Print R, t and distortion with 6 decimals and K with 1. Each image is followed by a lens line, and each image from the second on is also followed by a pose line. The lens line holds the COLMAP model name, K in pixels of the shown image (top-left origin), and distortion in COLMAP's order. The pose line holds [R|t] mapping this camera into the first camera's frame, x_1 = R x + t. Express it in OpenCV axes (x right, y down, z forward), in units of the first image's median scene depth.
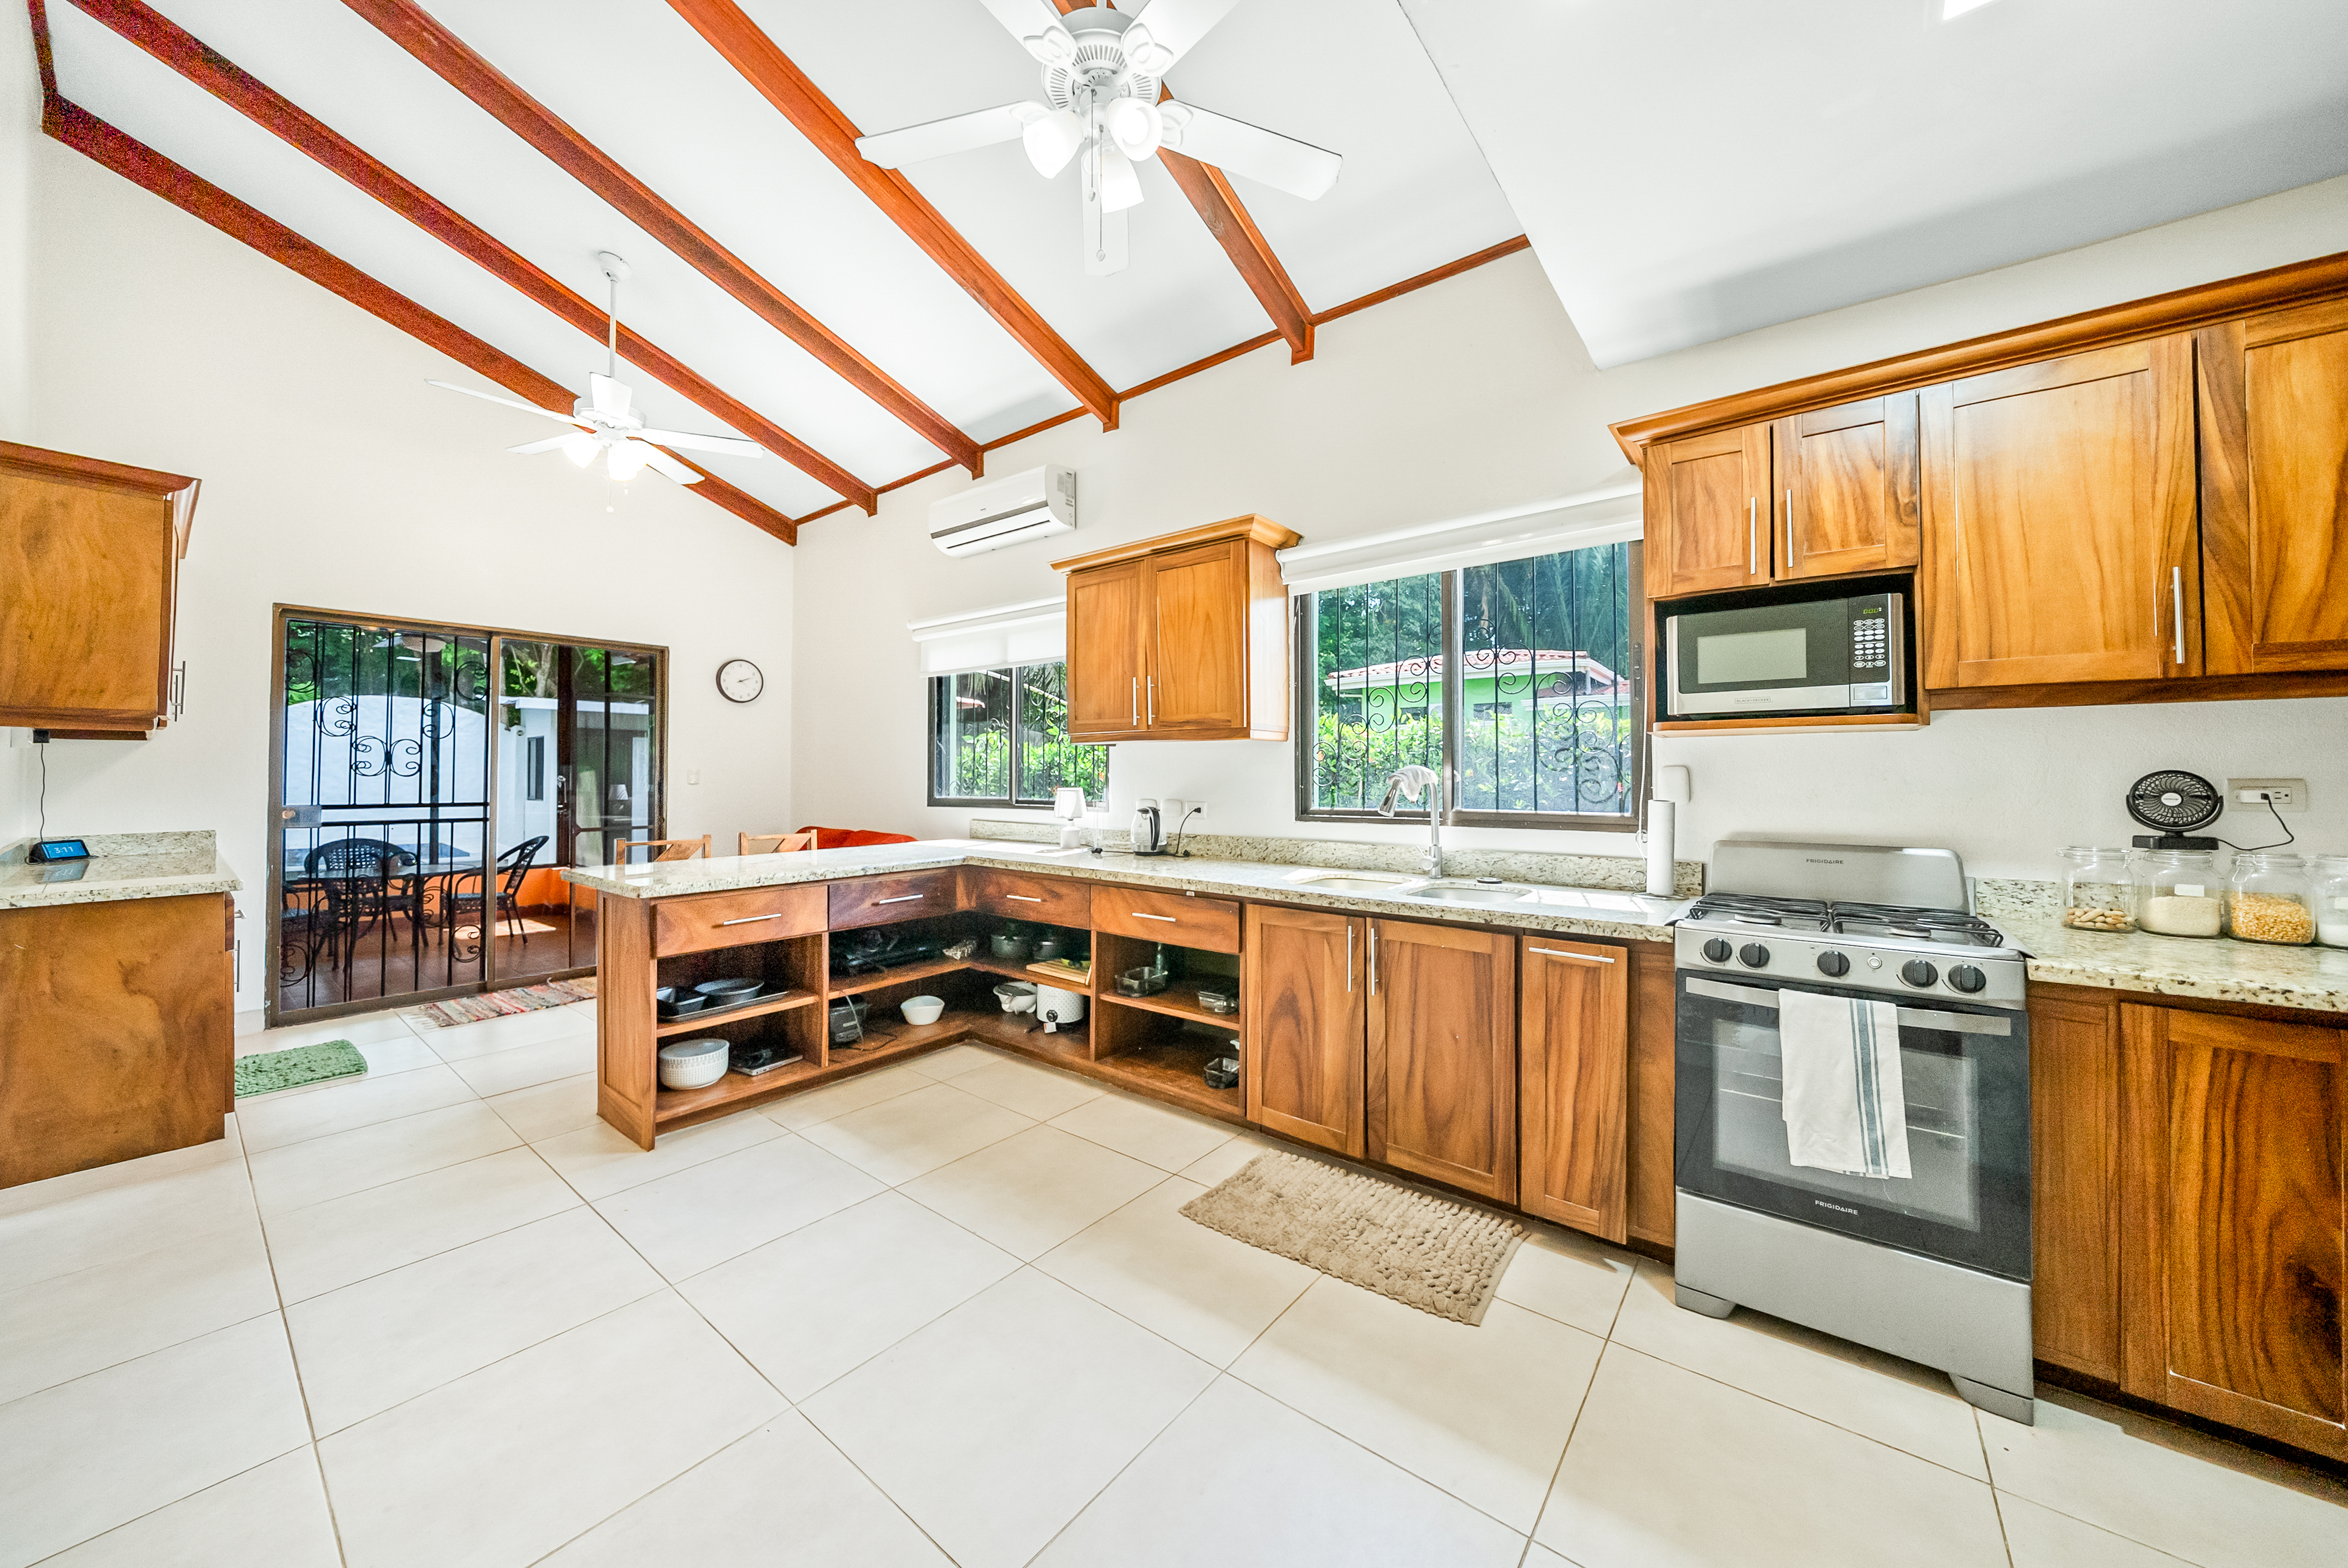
lens RADIAL K [[810.4, 0, 1176.0], [0, 810.4, 764.2], [0, 0, 1]] dist [-0.003045, -0.000114]
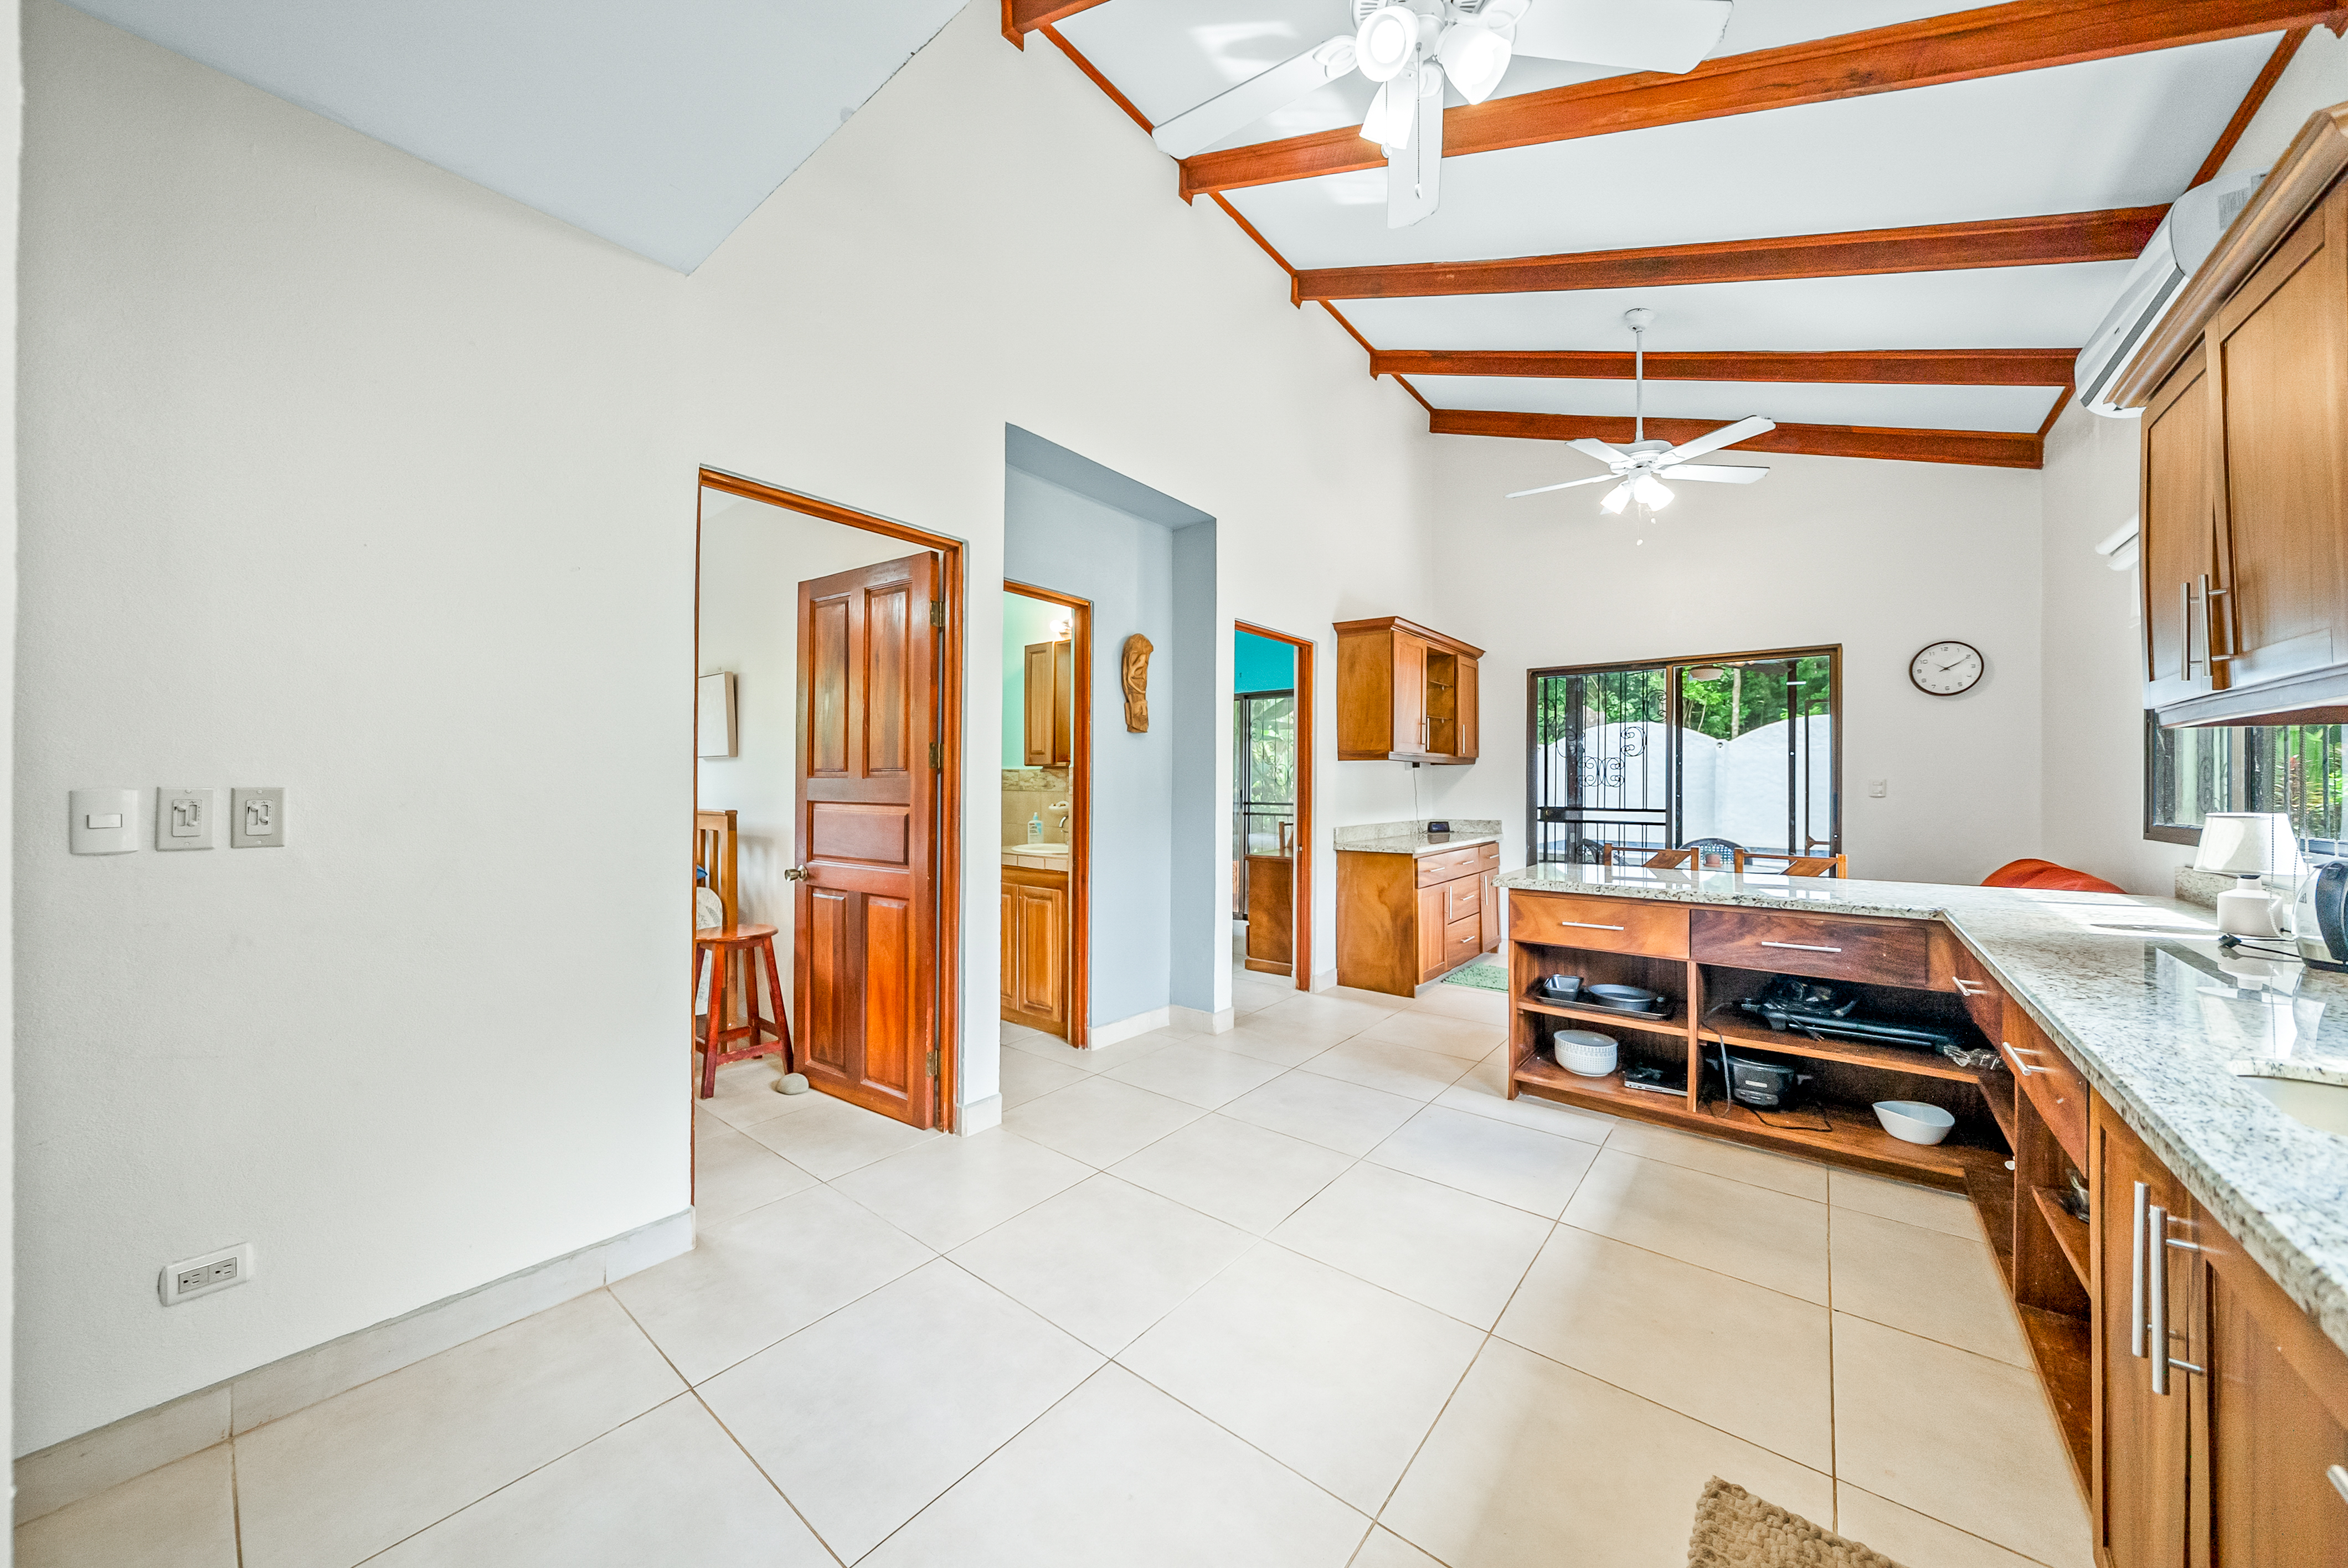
lens RADIAL K [[810.4, 0, 1171.8], [0, 810.4, 784.9], [0, 0, 1]] dist [-0.003045, -0.000114]
pose [[-0.006172, 0.001100, -0.999980, 0.449478], [0.010773, 0.999941, 0.001034, 0.004487], [0.999923, -0.010766, -0.006184, 0.417250]]
